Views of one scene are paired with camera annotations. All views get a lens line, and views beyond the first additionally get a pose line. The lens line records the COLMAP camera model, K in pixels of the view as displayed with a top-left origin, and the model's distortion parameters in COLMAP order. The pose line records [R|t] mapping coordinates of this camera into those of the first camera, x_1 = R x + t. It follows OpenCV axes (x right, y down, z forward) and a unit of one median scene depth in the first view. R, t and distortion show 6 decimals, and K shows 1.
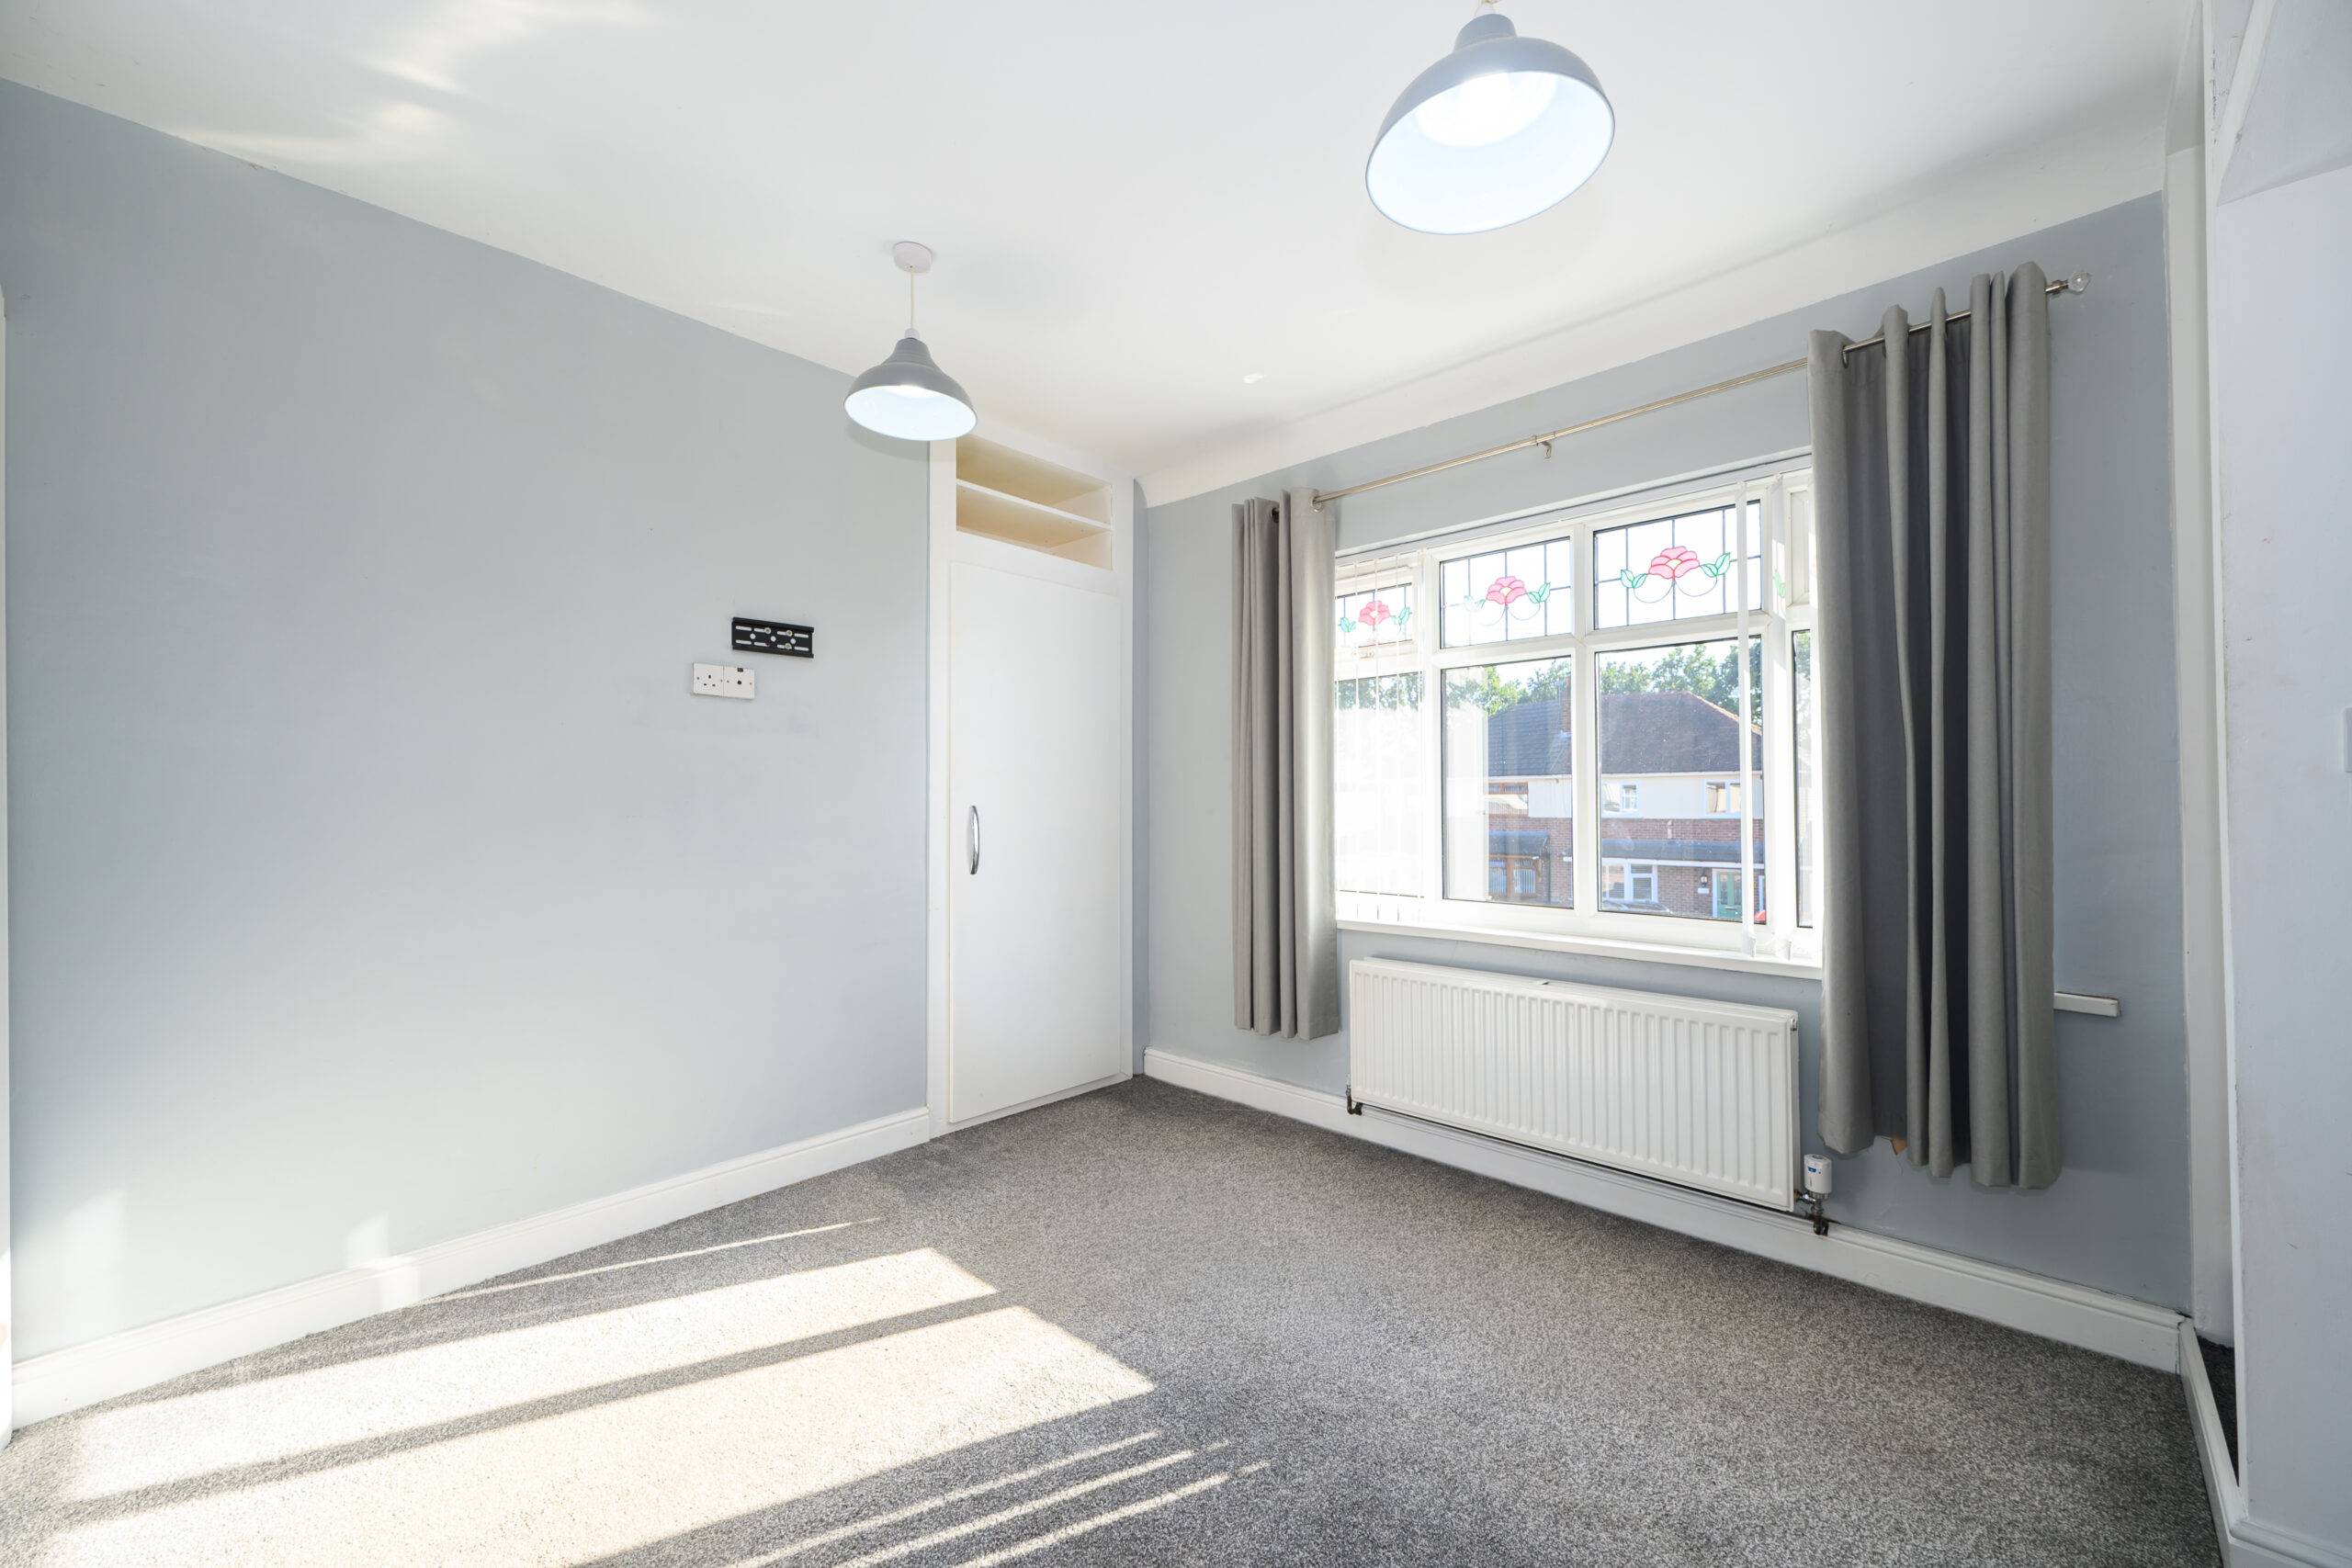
lens RADIAL K [[916.8, 0, 1175.3], [0, 916.8, 789.5], [0, 0, 1]] dist [-0.003418, -0.000067]
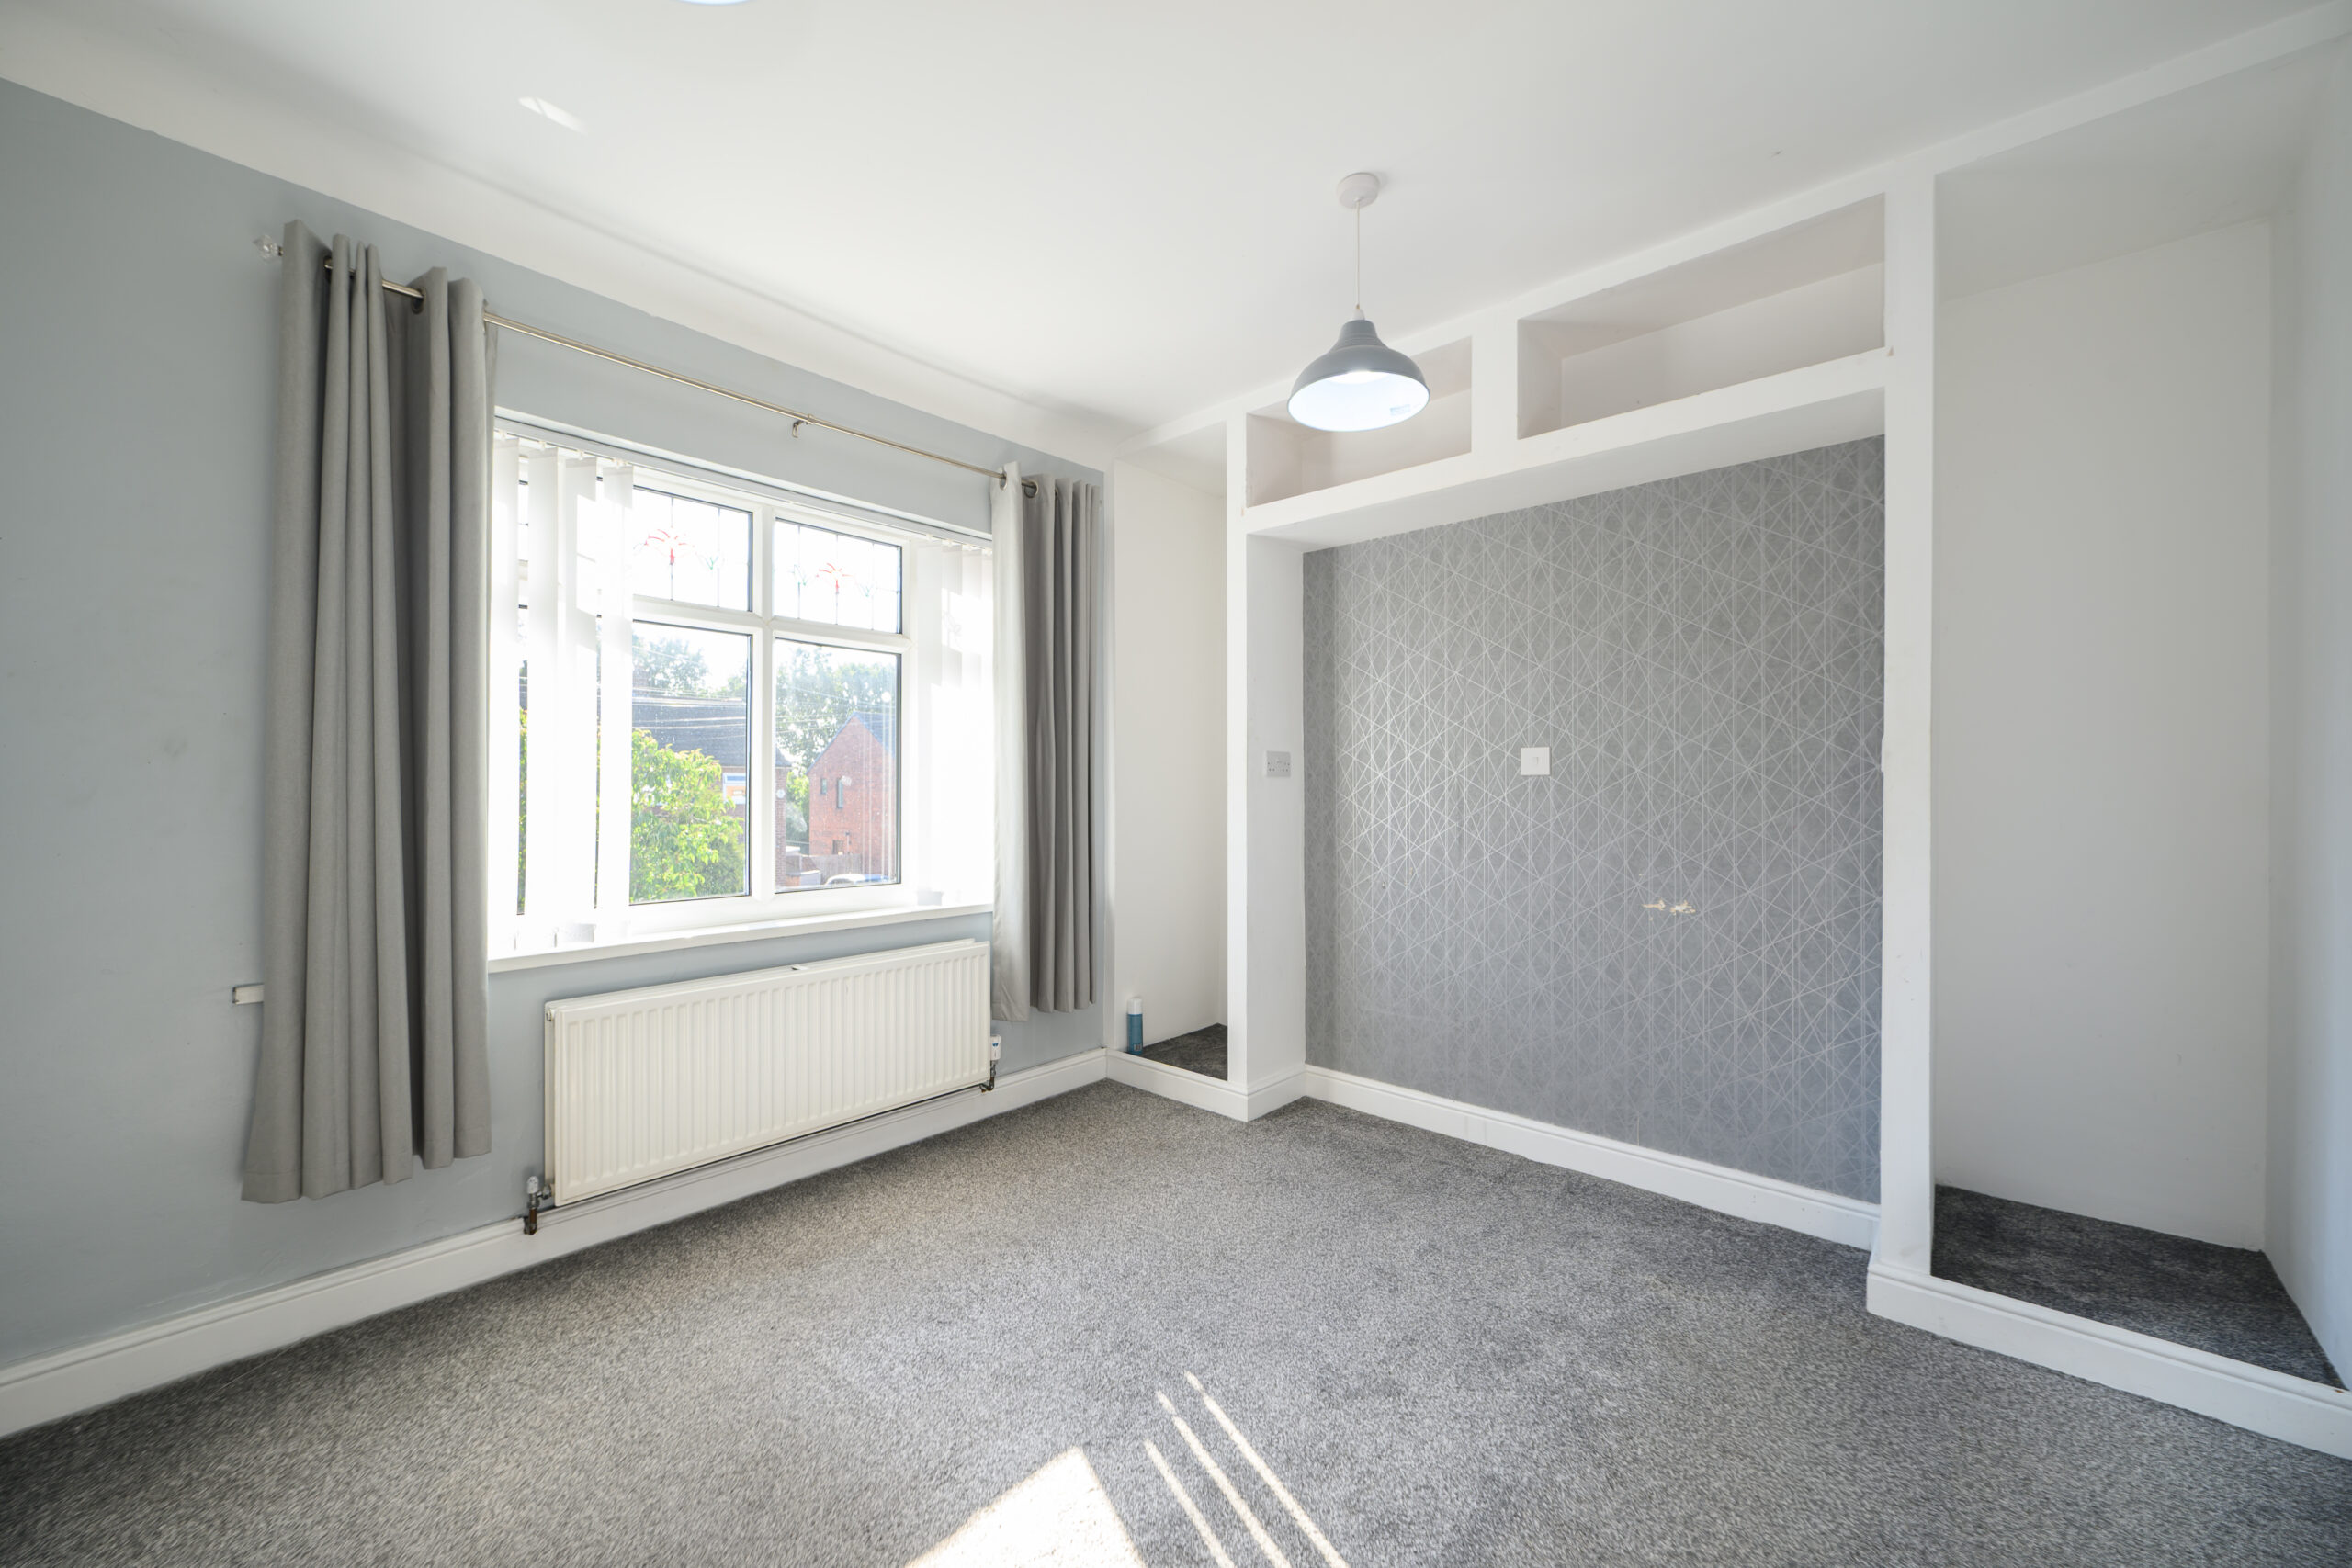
lens RADIAL K [[916.8, 0, 1167.5], [0, 916.8, 789.2], [0, 0, 1]] dist [-0.003418, -0.000067]
pose [[-0.032683, 0.012751, 0.999384, -0.565377], [-0.007341, 0.999889, -0.012998, 0.027962], [-0.999439, -0.007761, -0.032586, 0.600503]]
